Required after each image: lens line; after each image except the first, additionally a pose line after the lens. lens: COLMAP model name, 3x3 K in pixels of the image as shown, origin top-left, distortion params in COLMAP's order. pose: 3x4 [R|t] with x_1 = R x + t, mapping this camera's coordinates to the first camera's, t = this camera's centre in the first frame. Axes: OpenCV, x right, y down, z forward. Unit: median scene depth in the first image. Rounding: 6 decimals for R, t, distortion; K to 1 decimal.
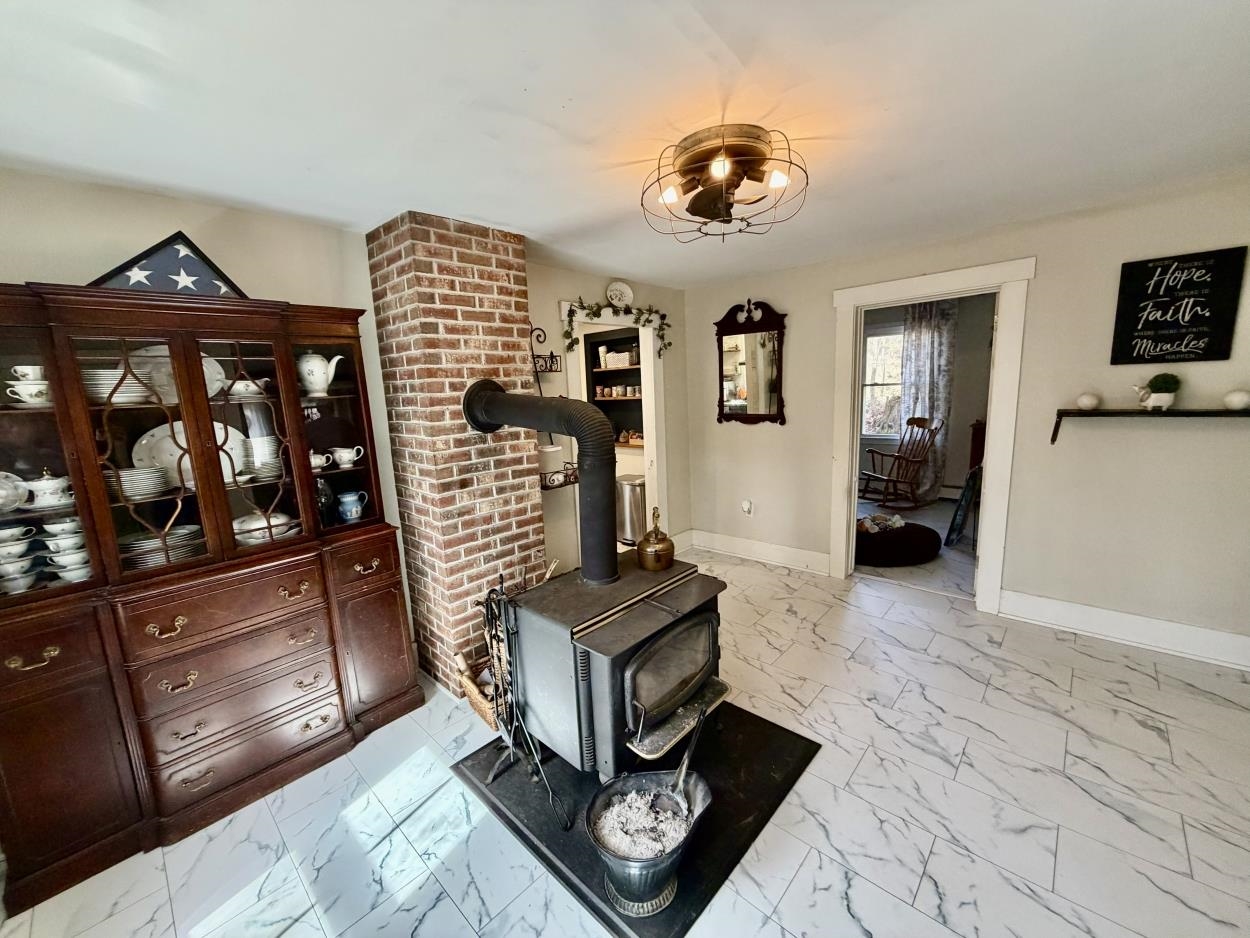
lens RADIAL K [[496.1, 0, 620.6], [0, 496.1, 469.8], [0, 0, 1]] dist [0.000338, -0.000168]
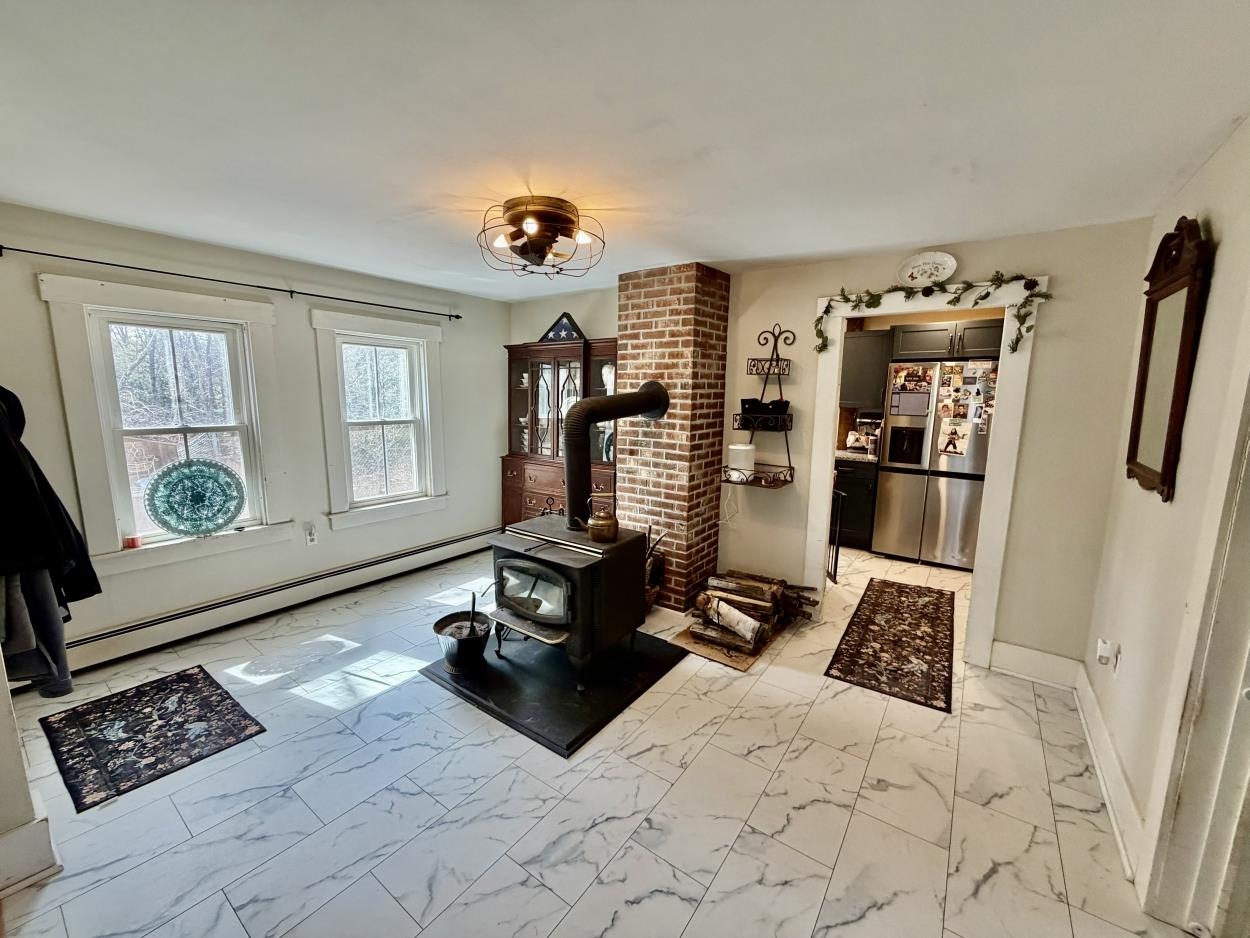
lens RADIAL K [[496.1, 0, 620.6], [0, 496.1, 469.8], [0, 0, 1]] dist [0.000338, -0.000168]
pose [[0.125928, 0.201397, -0.971381, 1.060845], [-0.181058, 0.967396, 0.177098, -0.167405], [0.975377, 0.153575, 0.158286, 0.717516]]
